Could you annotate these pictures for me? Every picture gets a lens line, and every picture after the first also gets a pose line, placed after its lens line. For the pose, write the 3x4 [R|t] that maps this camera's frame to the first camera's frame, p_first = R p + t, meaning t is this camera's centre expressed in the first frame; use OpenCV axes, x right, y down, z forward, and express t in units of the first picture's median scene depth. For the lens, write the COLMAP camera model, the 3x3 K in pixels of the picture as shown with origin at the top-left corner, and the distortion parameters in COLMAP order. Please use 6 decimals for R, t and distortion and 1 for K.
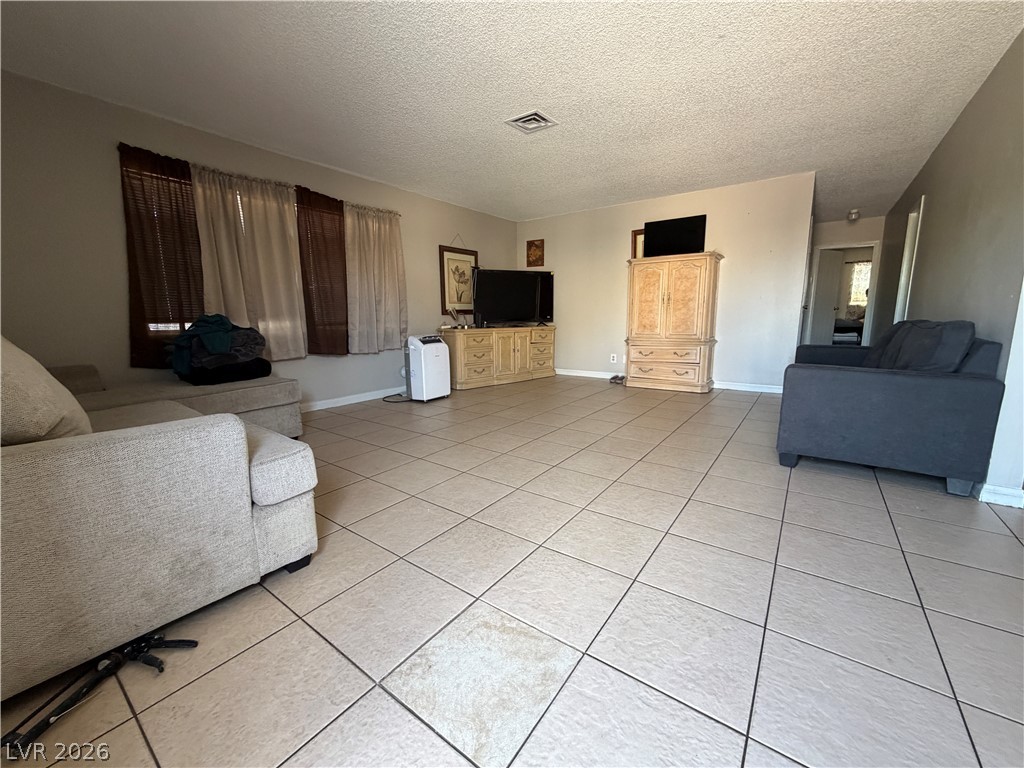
lens RADIAL K [[408.2, 0, 511.3], [0, 408.2, 384.6], [0, 0, 1]] dist [0.000894, 0.000039]
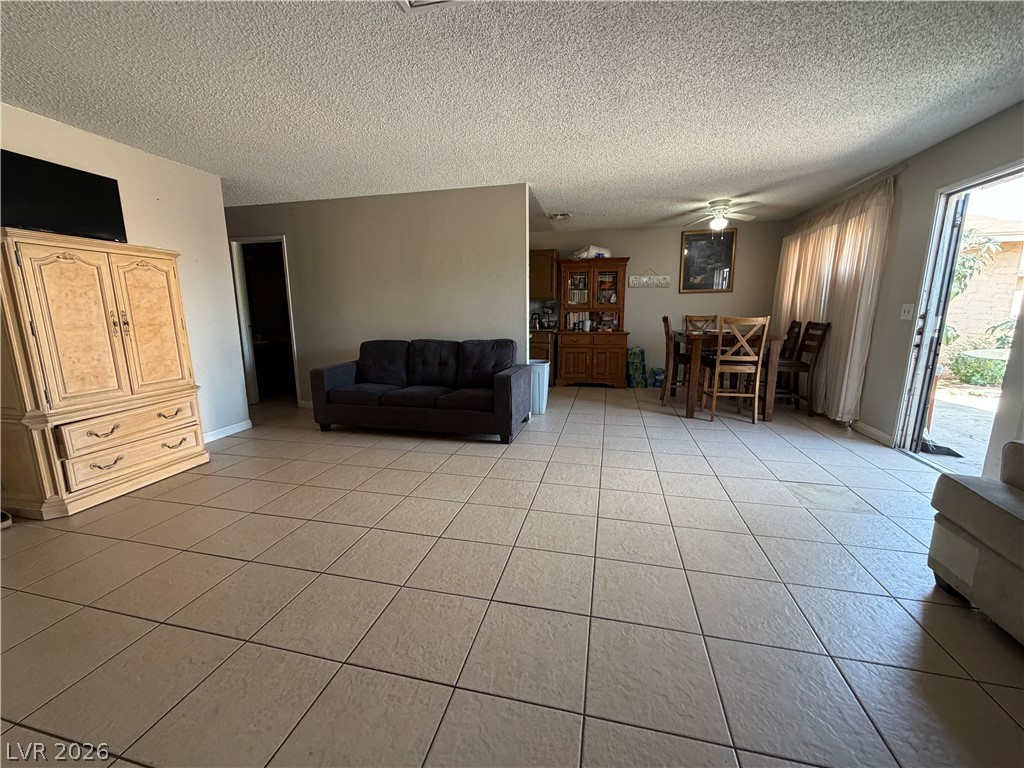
lens RADIAL K [[408.2, 0, 511.6], [0, 408.2, 386.4], [0, 0, 1]] dist [0.000894, 0.000039]
pose [[-0.380819, -0.152061, 0.912061, -0.321673], [0.167252, 0.958786, 0.229686, -0.169925], [-0.909397, 0.240013, -0.339691, 0.748862]]
